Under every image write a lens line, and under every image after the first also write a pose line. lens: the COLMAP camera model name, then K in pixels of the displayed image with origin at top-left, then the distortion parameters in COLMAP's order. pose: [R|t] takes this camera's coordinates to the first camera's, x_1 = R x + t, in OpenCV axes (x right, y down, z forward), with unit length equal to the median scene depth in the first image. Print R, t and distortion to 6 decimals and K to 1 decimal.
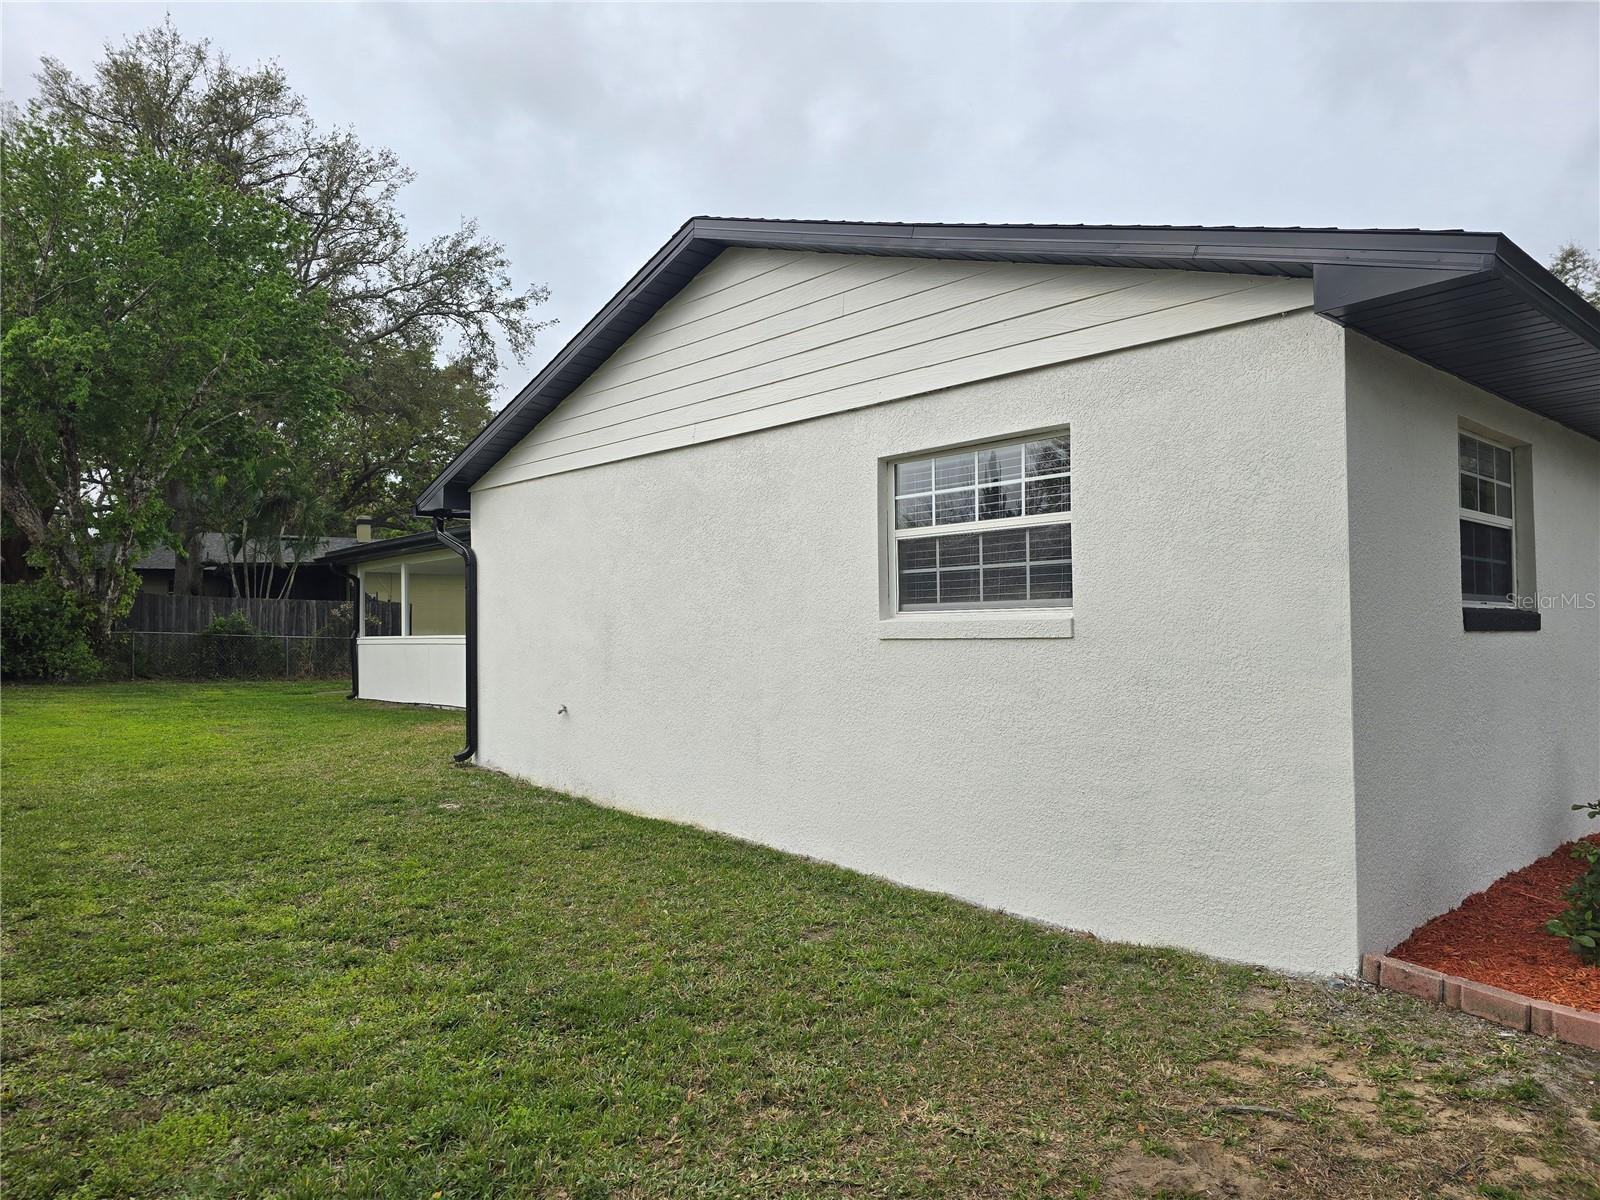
lens RADIAL K [[1077.1, 0, 802.4], [0, 1077.1, 603.3], [0, 0, 1]] dist [0.065651, -0.068644]
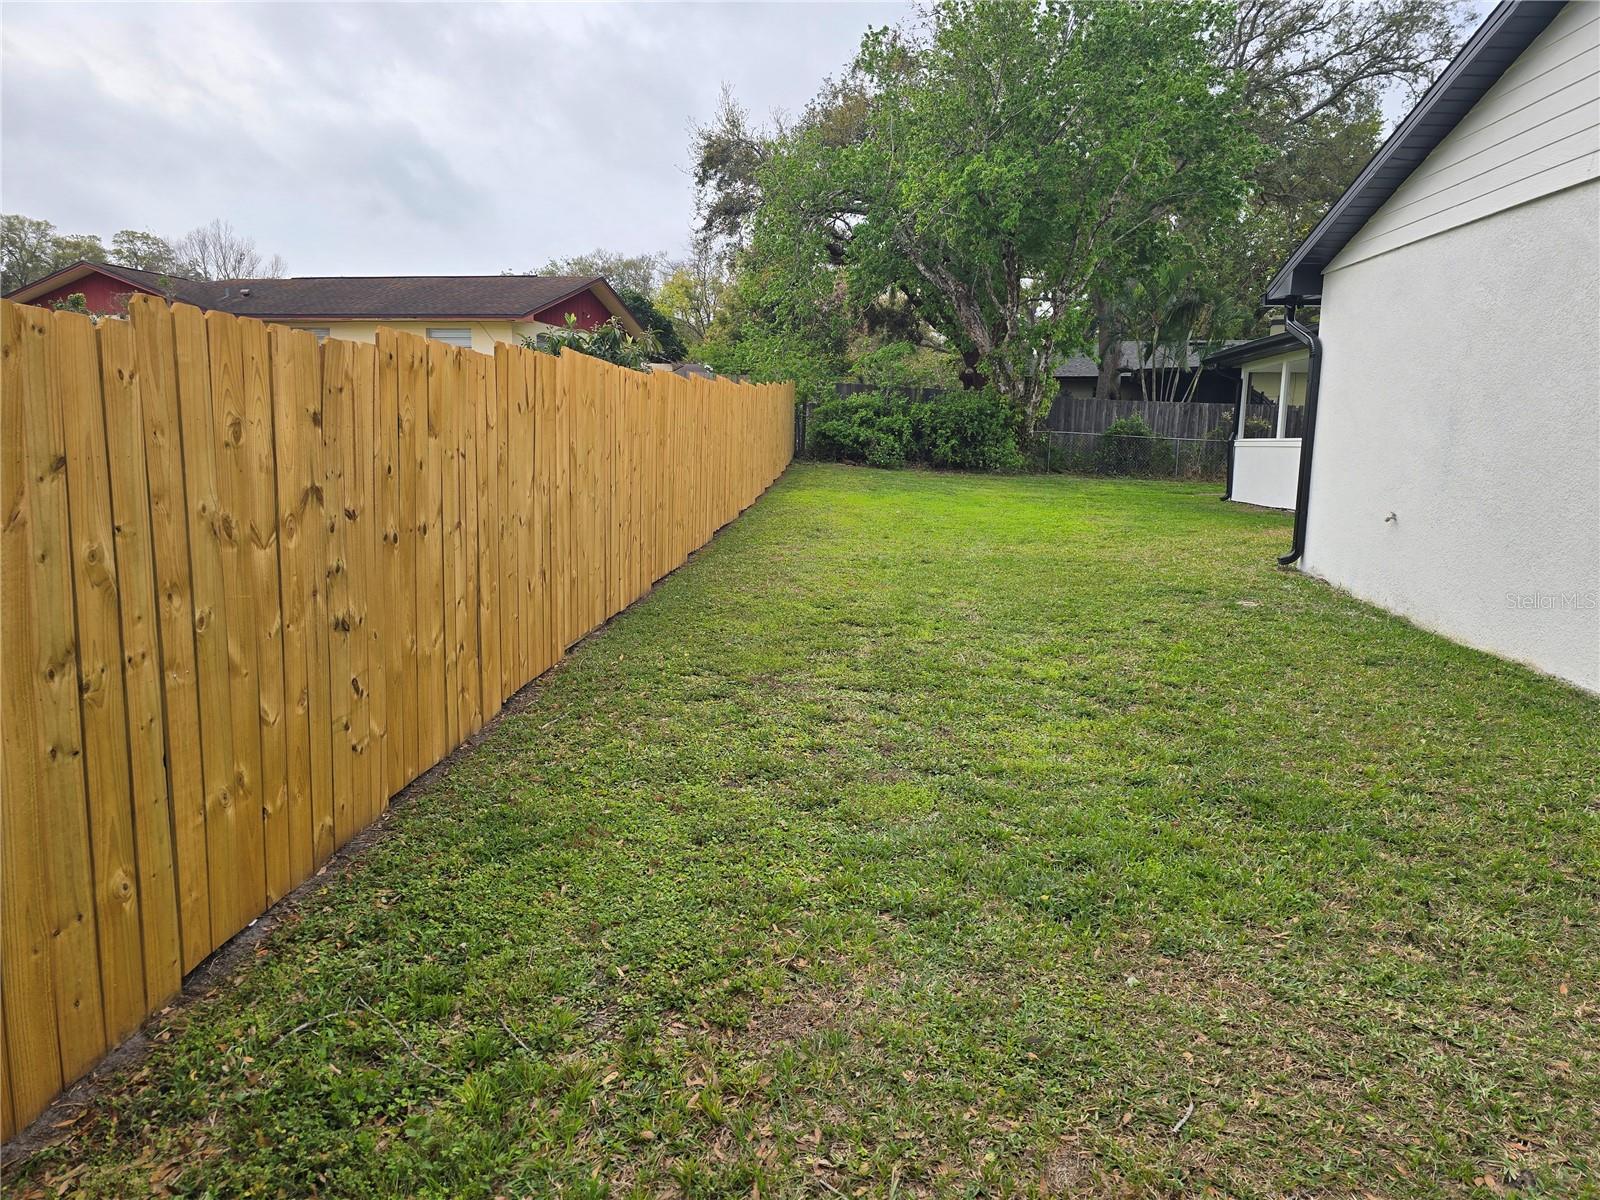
lens RADIAL K [[1077.1, 0, 802.4], [0, 1077.1, 603.3], [0, 0, 1]] dist [0.065651, -0.068644]
pose [[0.695690, 0.131404, -0.706221, 0.035209], [-0.006913, 0.984306, 0.176337, 0.005267], [0.718309, -0.117794, 0.685680, 0.009946]]
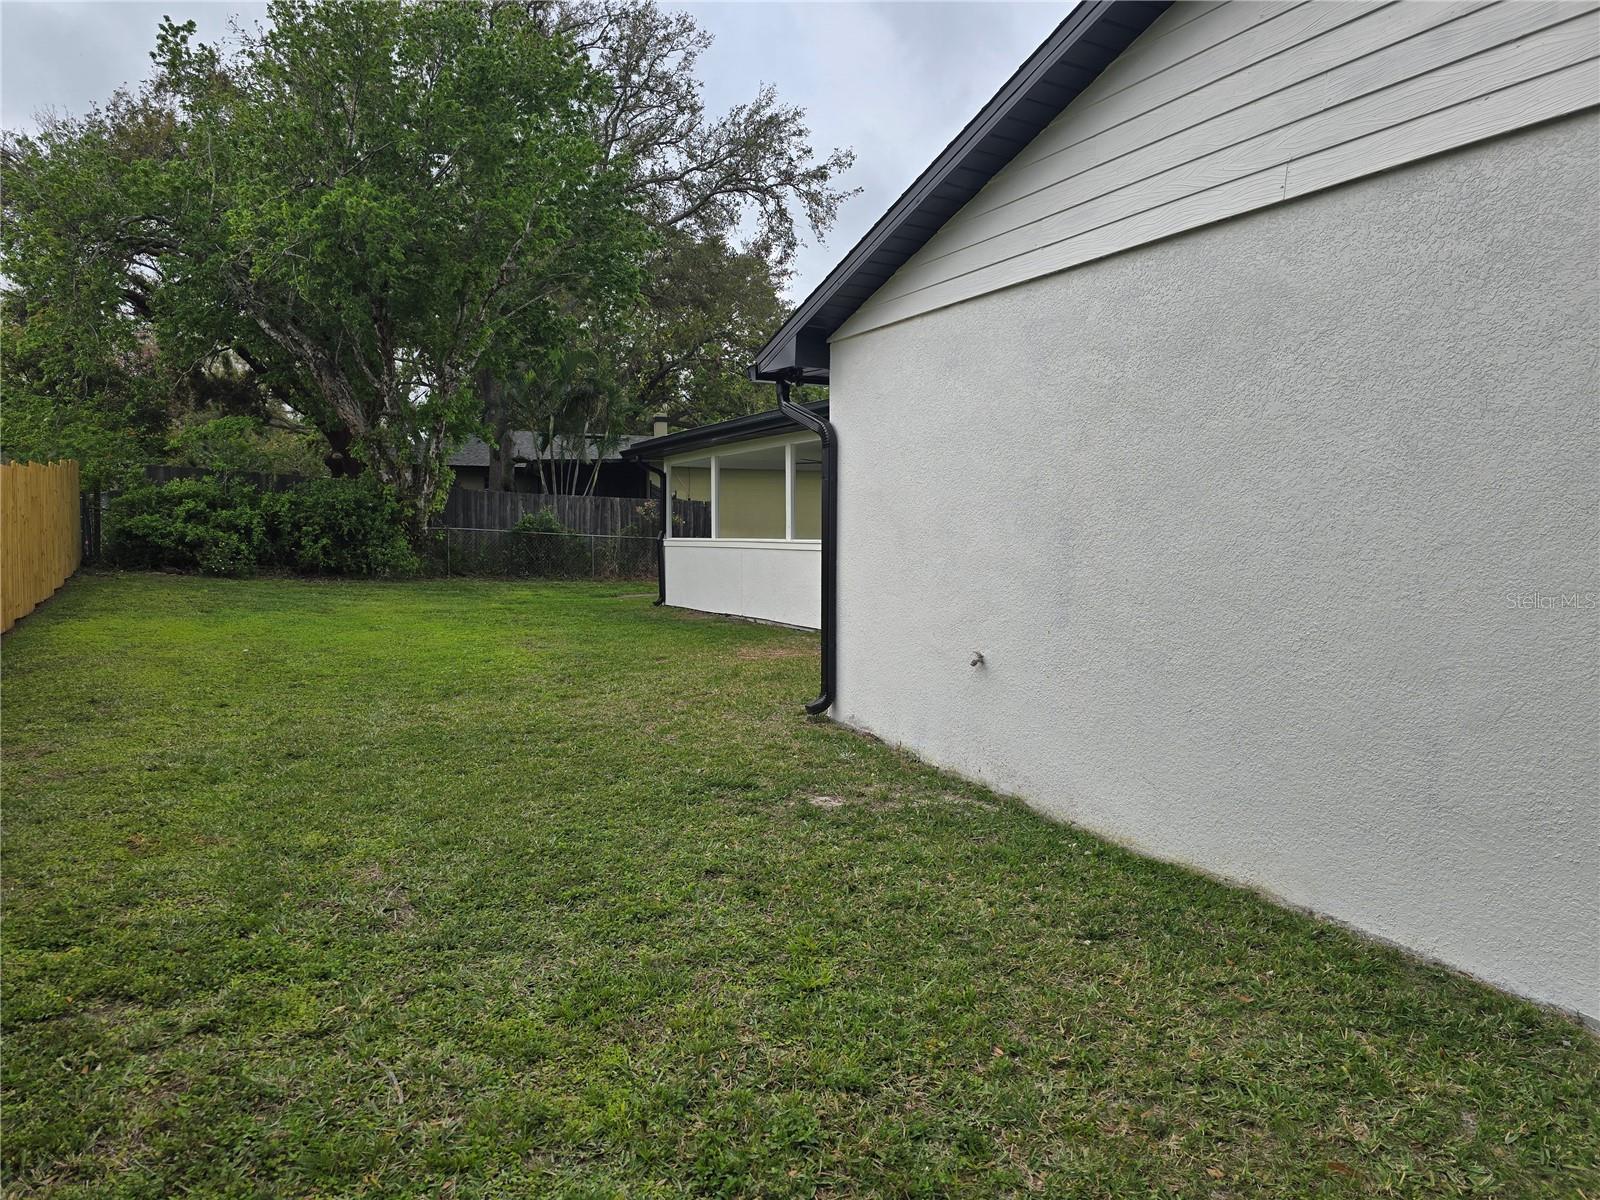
lens RADIAL K [[1077.1, 0, 802.4], [0, 1077.1, 603.3], [0, 0, 1]] dist [0.065651, -0.068644]
pose [[0.969366, 0.032556, -0.243453, -0.068411], [-0.010620, 0.995805, 0.090878, 0.001947], [0.245390, -0.085508, 0.965646, 0.138355]]
